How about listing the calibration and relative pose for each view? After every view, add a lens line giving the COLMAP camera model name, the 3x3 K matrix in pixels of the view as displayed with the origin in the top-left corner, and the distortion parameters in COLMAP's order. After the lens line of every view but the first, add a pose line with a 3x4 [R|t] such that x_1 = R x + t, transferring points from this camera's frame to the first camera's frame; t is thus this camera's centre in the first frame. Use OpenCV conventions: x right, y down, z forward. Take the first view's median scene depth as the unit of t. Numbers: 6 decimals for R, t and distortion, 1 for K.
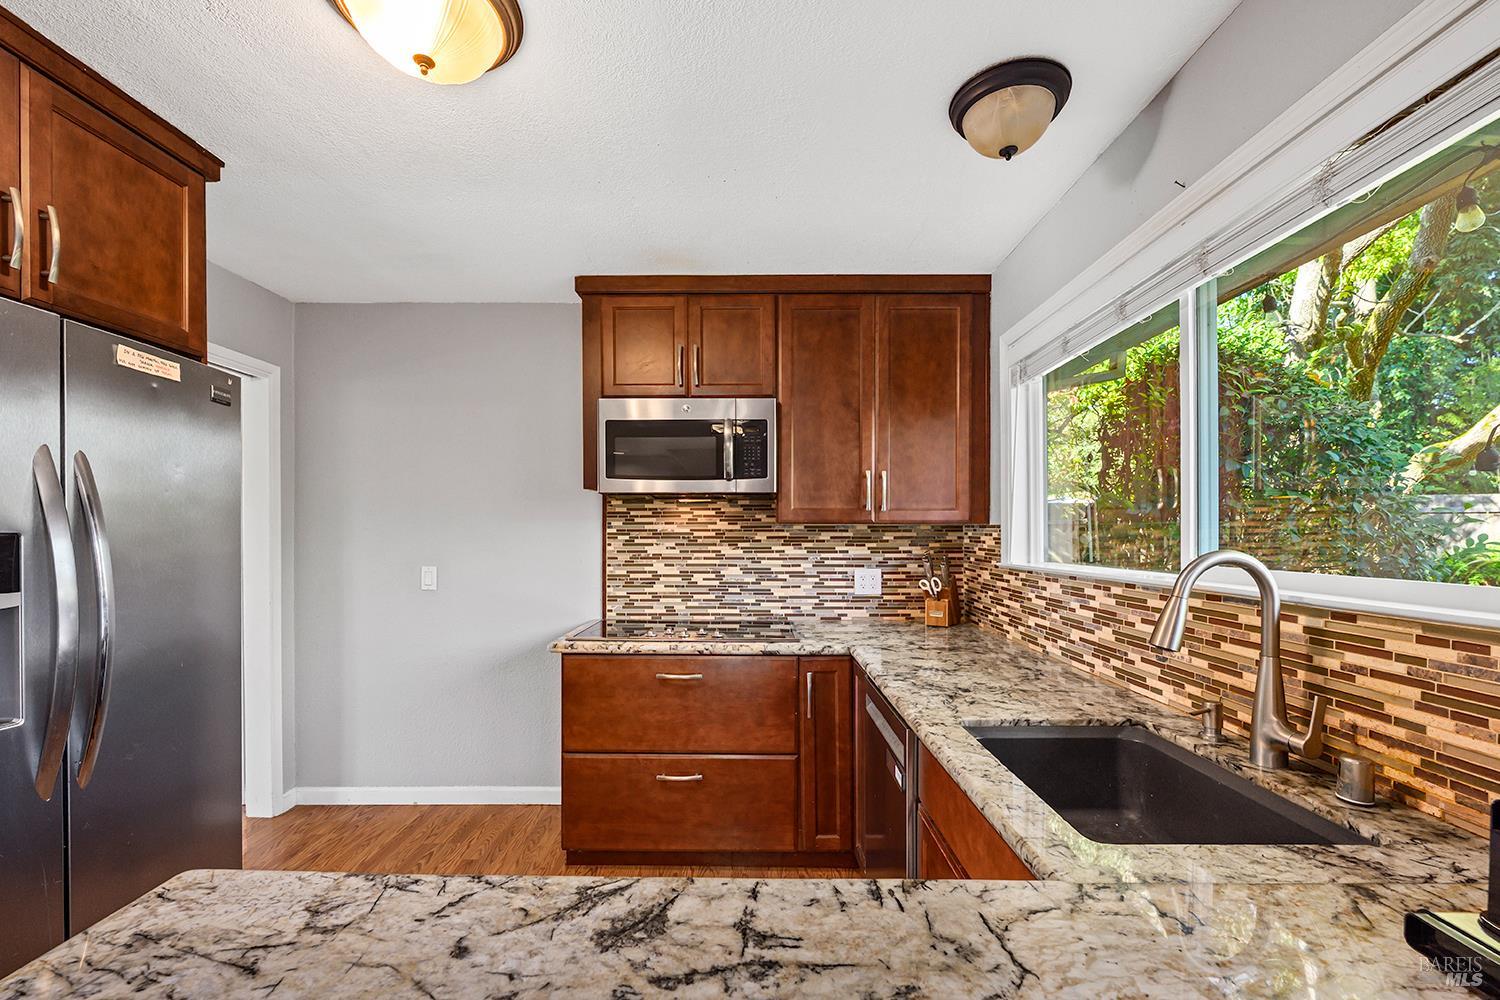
lens RADIAL K [[630.3, 0, 749.5], [0, 630.3, 536.1], [0, 0, 1]] dist [-0.001203, -0.000272]
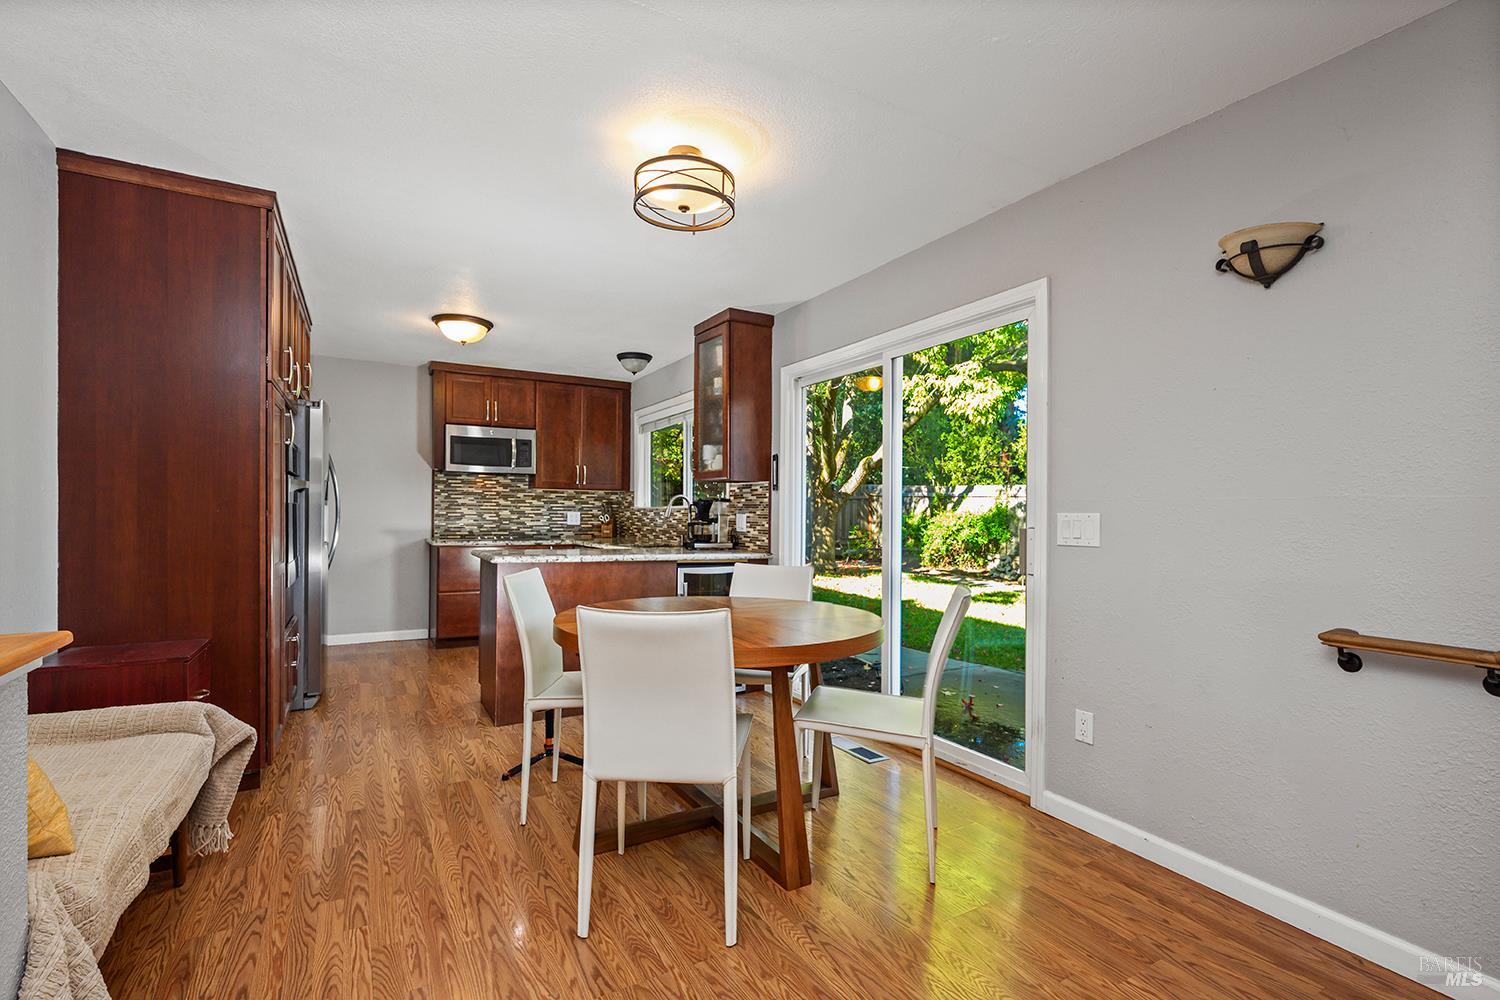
lens RADIAL K [[696.9, 0, 751.3], [0, 696.9, 513.2], [0, 0, 1]] dist [-0.001681, -0.000037]
pose [[0.865874, 0.007758, 0.500203, -0.556229], [-0.006201, 0.999969, -0.004775, 0.078412], [-0.500224, 0.001032, 0.865895, -1.562213]]
